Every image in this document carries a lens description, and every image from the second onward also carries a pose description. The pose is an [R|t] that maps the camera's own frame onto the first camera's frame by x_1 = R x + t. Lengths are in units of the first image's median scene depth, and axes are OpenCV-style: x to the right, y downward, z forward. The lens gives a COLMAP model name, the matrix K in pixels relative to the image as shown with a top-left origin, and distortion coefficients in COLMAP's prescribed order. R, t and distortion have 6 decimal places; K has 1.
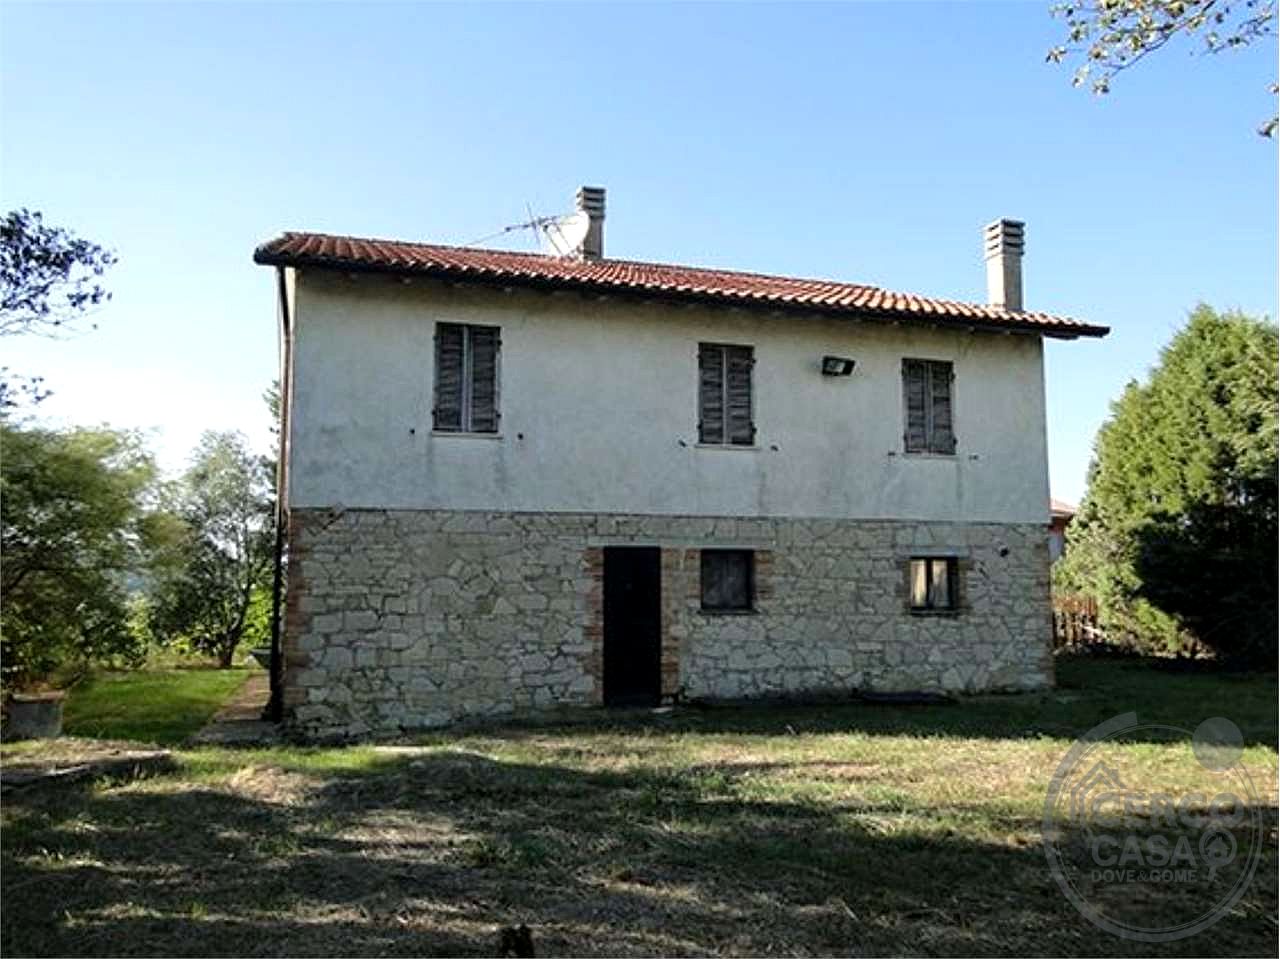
lens RADIAL K [[1055.4, 0, 645.1], [0, 1055.4, 474.2], [0, 0, 1]] dist [0.000233, -0.013183]
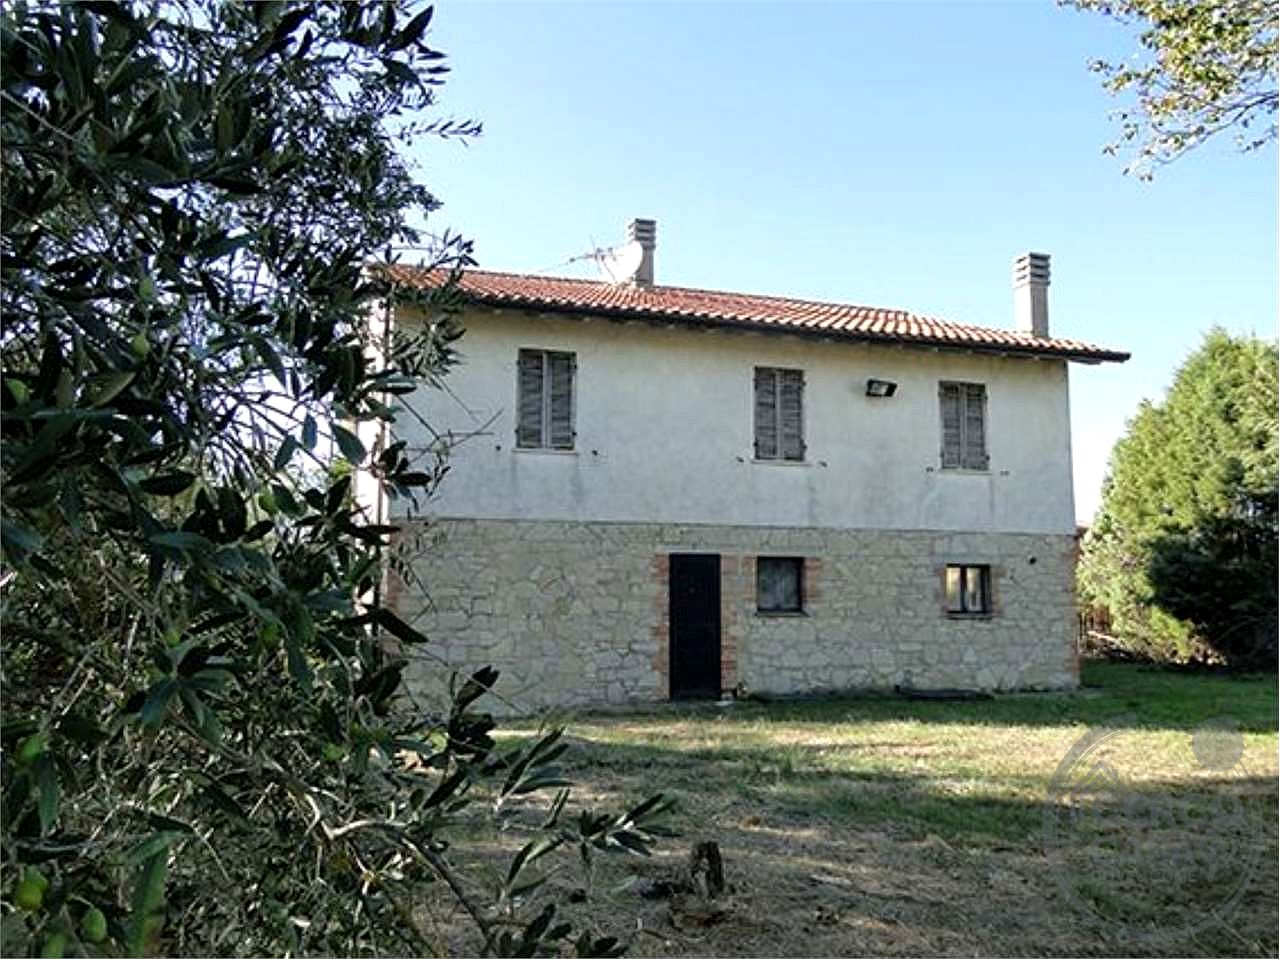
lens RADIAL K [[1055.4, 0, 646.6], [0, 1055.4, 475.5], [0, 0, 1]] dist [0.000233, -0.013183]
pose [[0.999994, 0.003252, -0.001008, -0.060602], [-0.003262, 0.999946, -0.009836, -0.001412], [0.000976, 0.009839, 0.999951, -0.090974]]
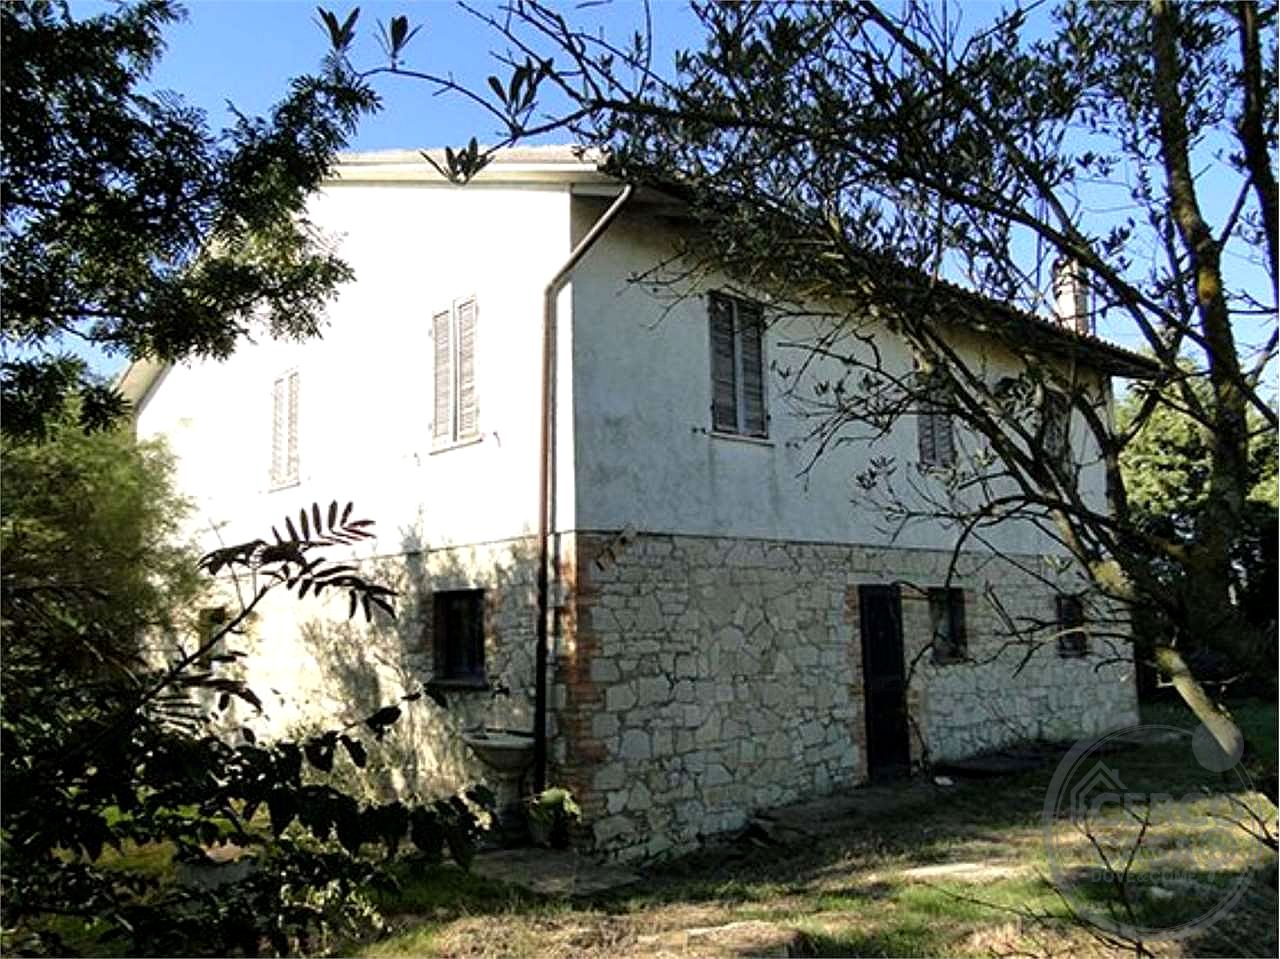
lens RADIAL K [[1055.4, 0, 642.6], [0, 1055.4, 475.8], [0, 0, 1]] dist [0.000233, -0.013183]
pose [[0.902508, 0.038138, 0.428981, -0.534687], [-0.018845, 0.998614, -0.049132, 0.026810], [-0.430260, 0.036258, 0.901976, 0.323849]]
